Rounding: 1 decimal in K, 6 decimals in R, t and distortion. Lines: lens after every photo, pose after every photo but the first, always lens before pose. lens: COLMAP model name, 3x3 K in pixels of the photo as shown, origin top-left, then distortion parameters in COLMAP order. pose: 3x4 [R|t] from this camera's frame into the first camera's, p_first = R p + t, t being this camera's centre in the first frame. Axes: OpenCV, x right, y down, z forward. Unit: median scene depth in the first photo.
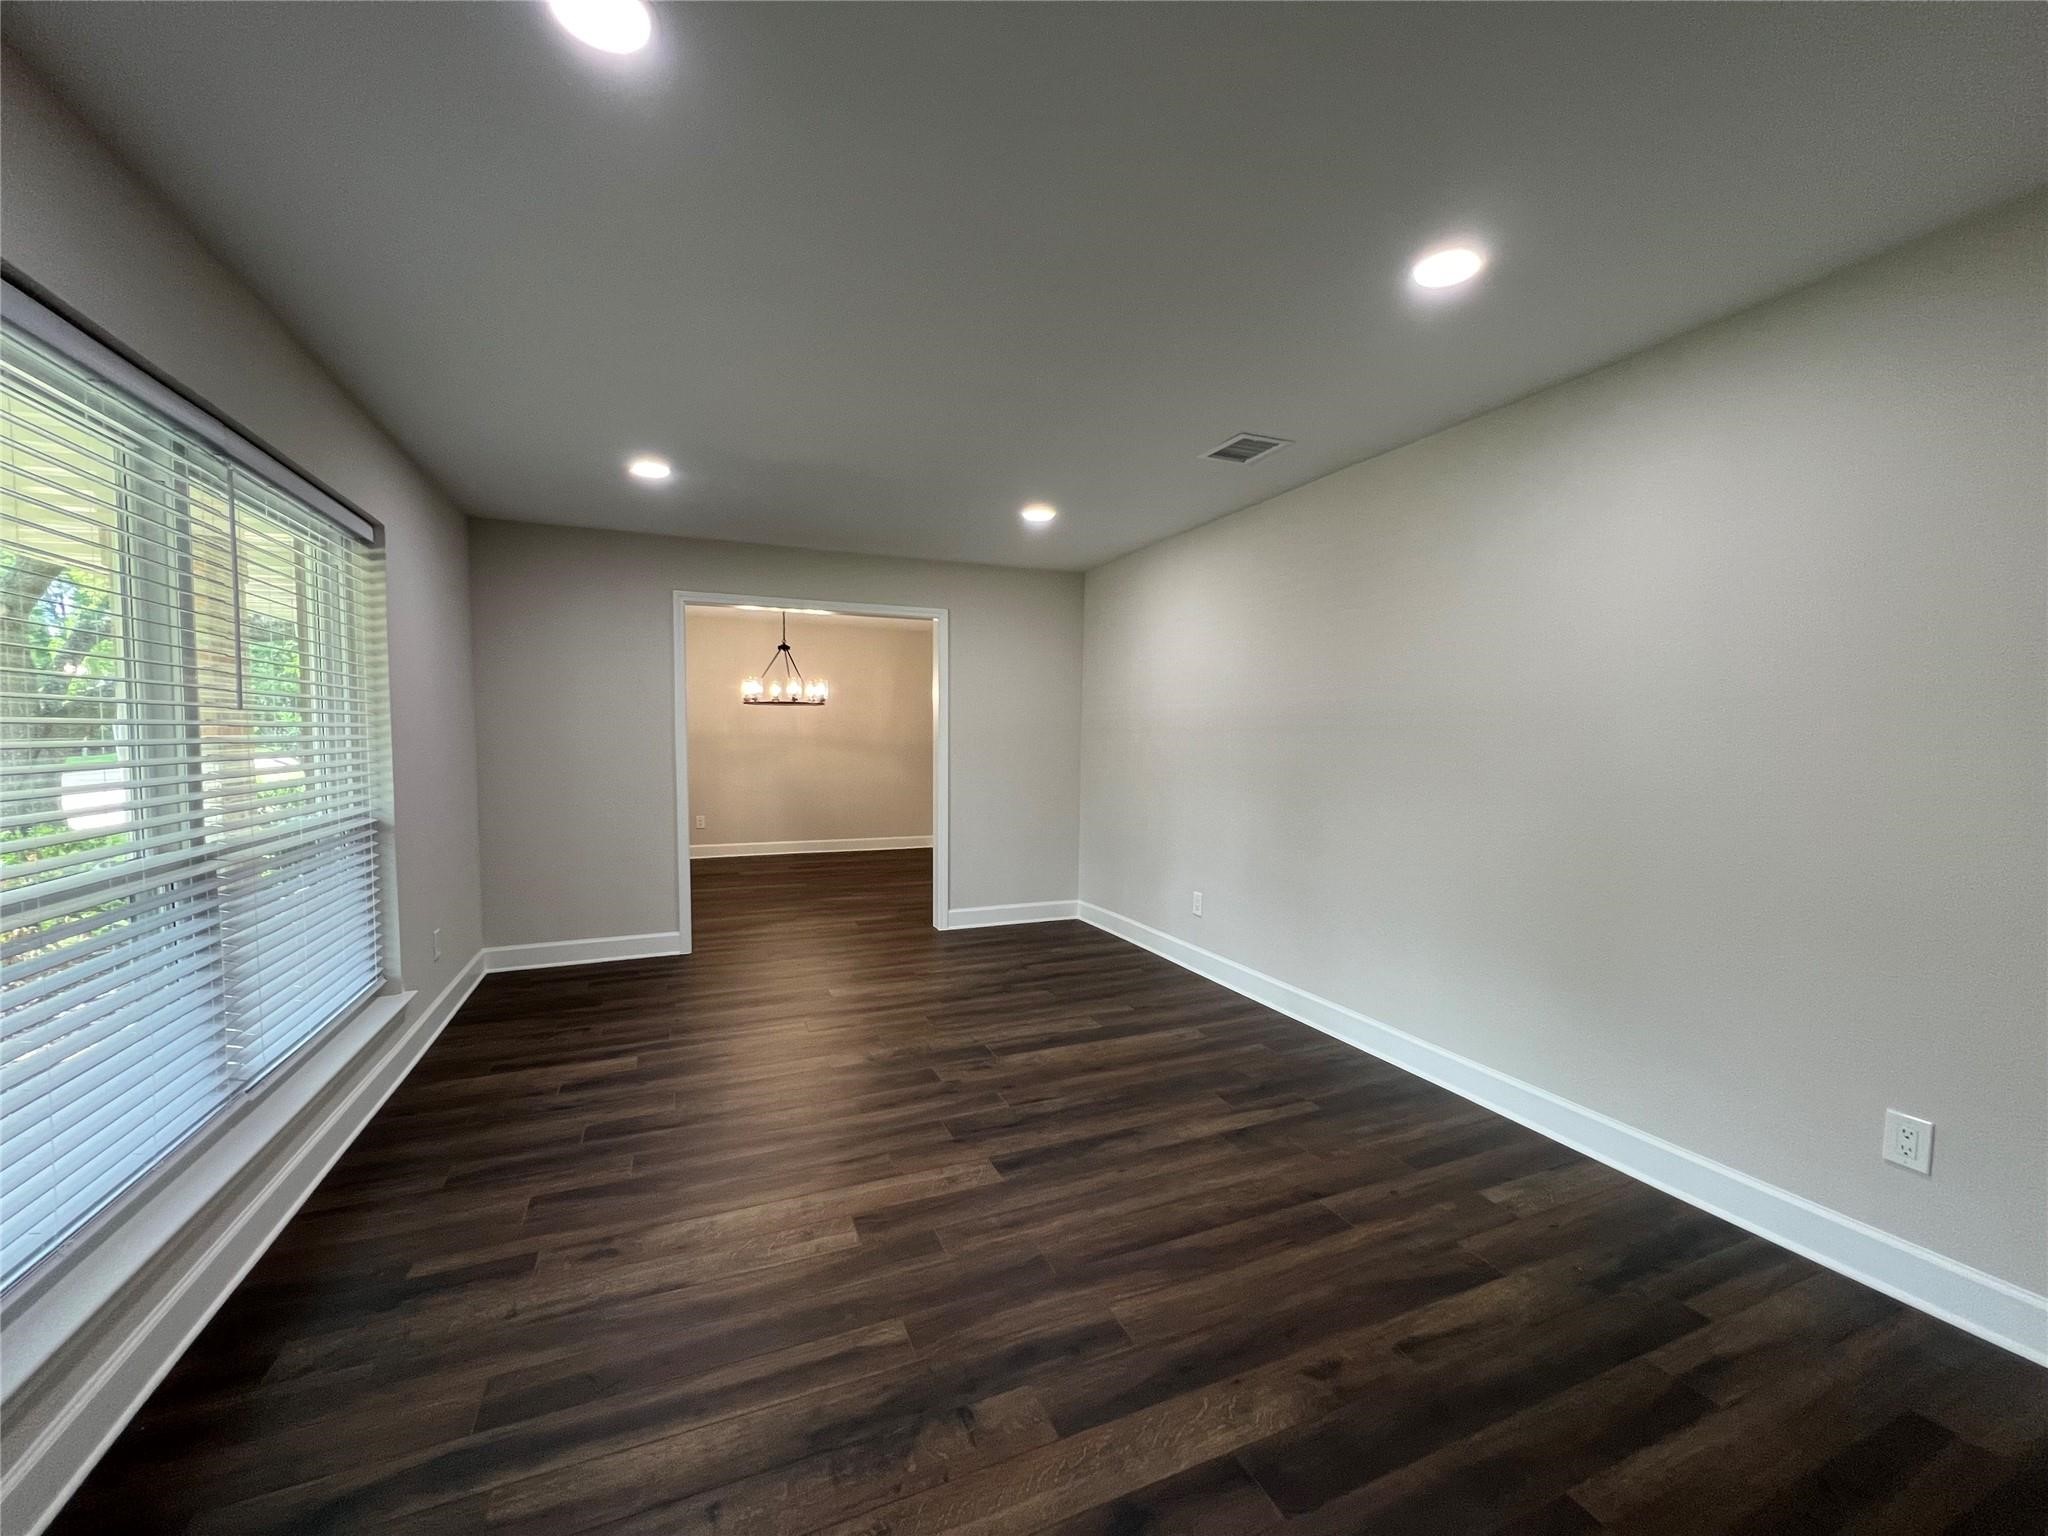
lens RADIAL K [[816.2, 0, 1022.9], [0, 816.2, 776.5], [0, 0, 1]] dist [0.001241, -0.000516]
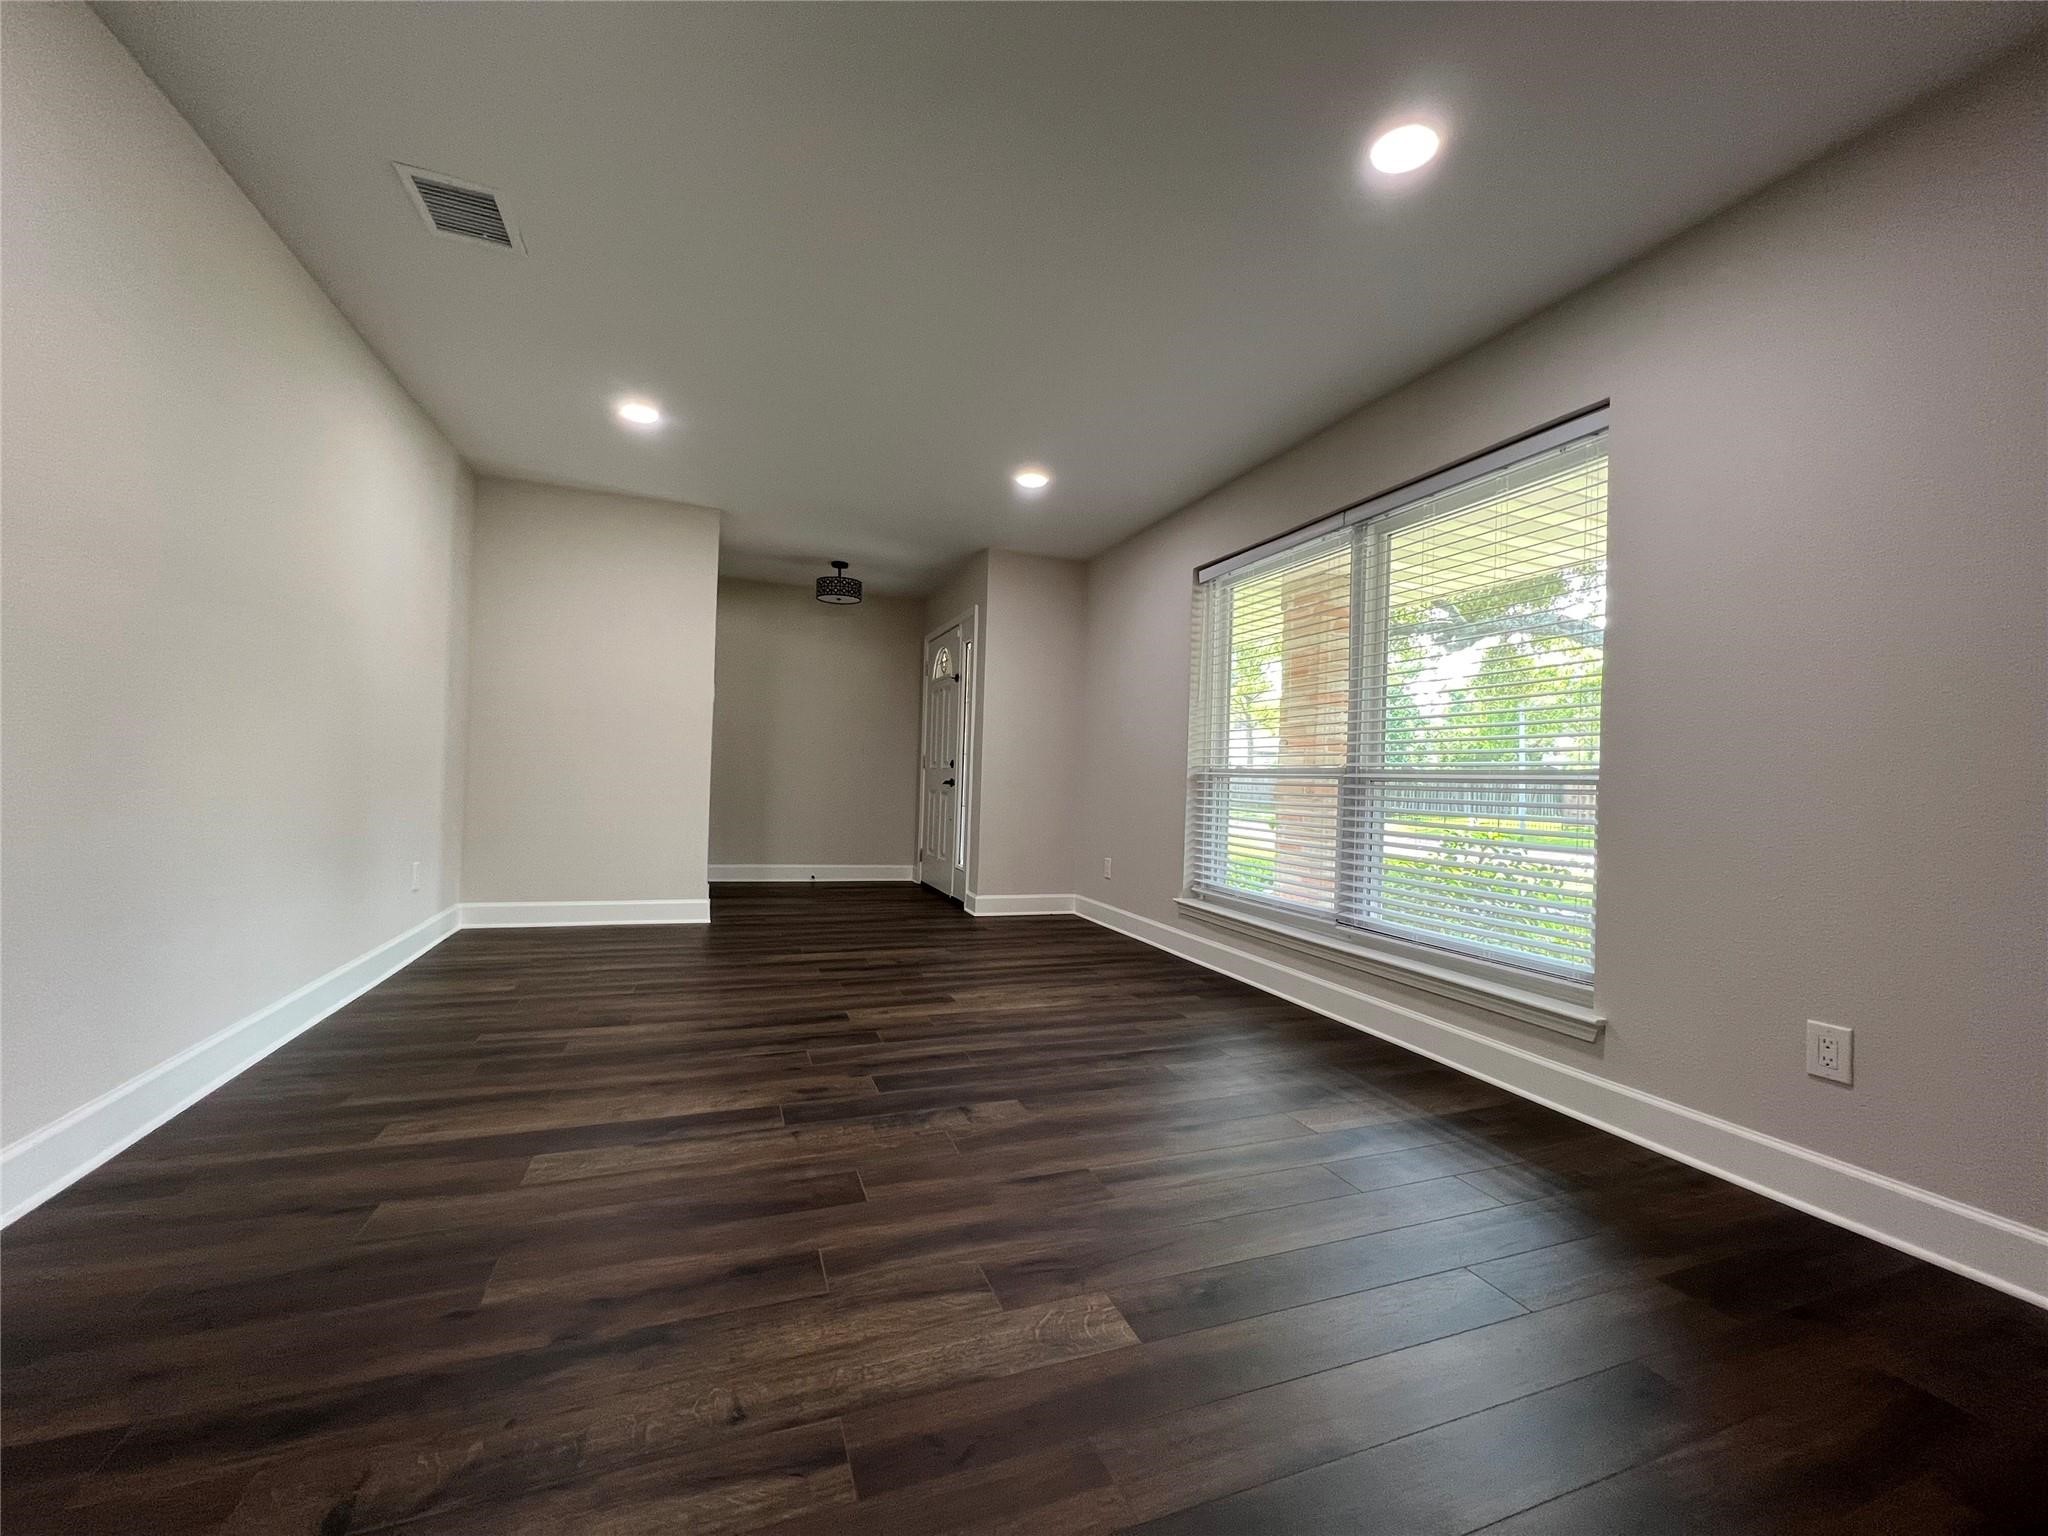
lens RADIAL K [[816.2, 0, 1022.9], [0, 816.2, 776.5], [0, 0, 1]] dist [0.001241, -0.000516]
pose [[-0.998527, -0.041593, 0.034830, -0.277252], [-0.039607, 0.997652, 0.055877, 0.028709], [-0.037072, 0.054415, -0.997830, 1.868543]]
